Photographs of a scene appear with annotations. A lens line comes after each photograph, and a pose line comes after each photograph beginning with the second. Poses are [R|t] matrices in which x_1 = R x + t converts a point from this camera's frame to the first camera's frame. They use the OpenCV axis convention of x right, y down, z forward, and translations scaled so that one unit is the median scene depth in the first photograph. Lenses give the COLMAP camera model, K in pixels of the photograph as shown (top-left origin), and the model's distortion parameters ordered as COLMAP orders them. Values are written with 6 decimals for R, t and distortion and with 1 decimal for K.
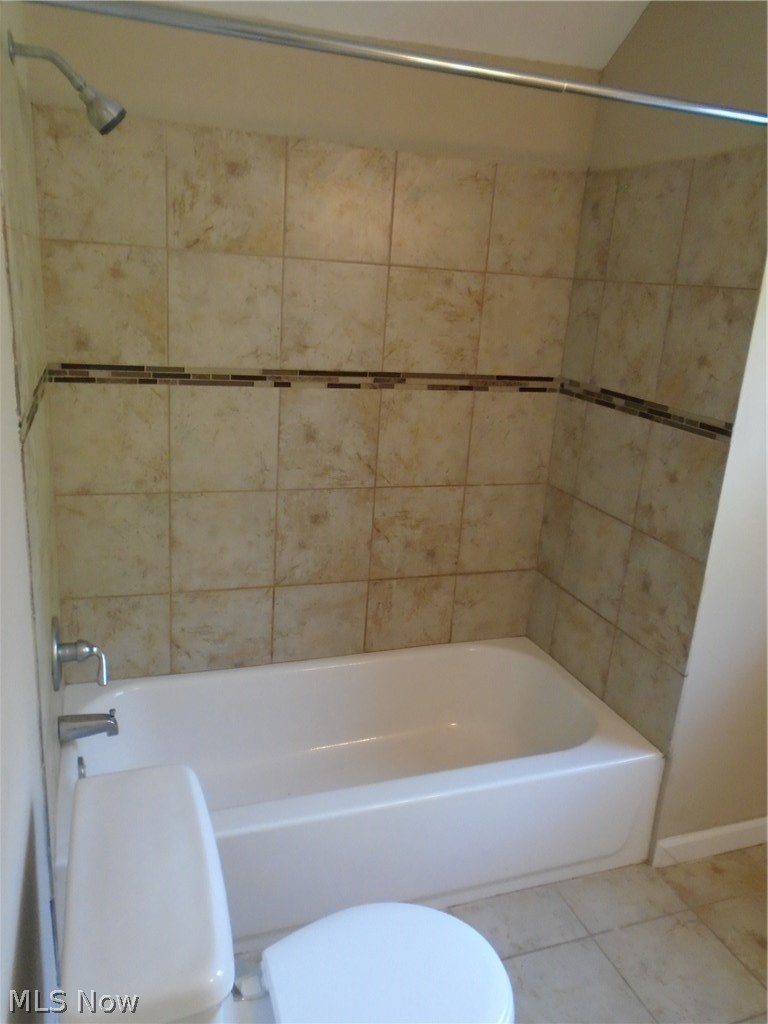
lens RADIAL K [[792.8, 0, 386.1], [0, 792.8, 508.6], [0, 0, 1]] dist [-0.003306, -0.002628]
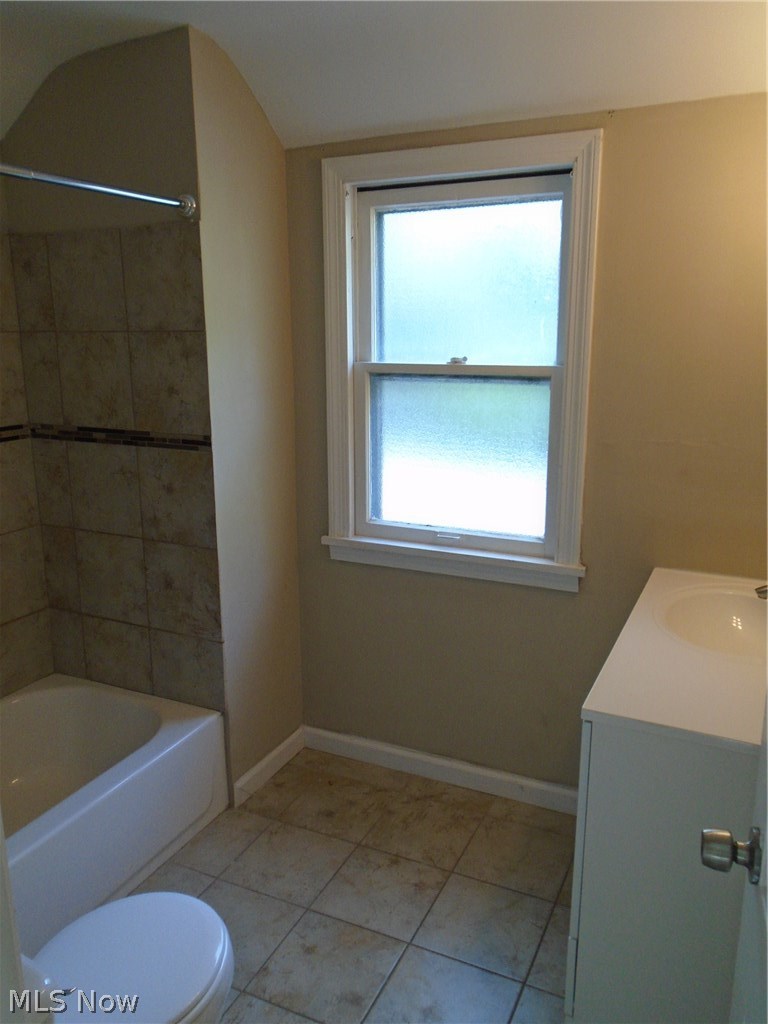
lens RADIAL K [[792.8, 0, 386.1], [0, 792.8, 508.6], [0, 0, 1]] dist [-0.003306, -0.002628]
pose [[0.710300, -0.230528, 0.665080, -0.194520], [0.252841, 0.965350, 0.064574, -0.003953], [-0.656921, 0.122293, 0.743975, -0.097845]]
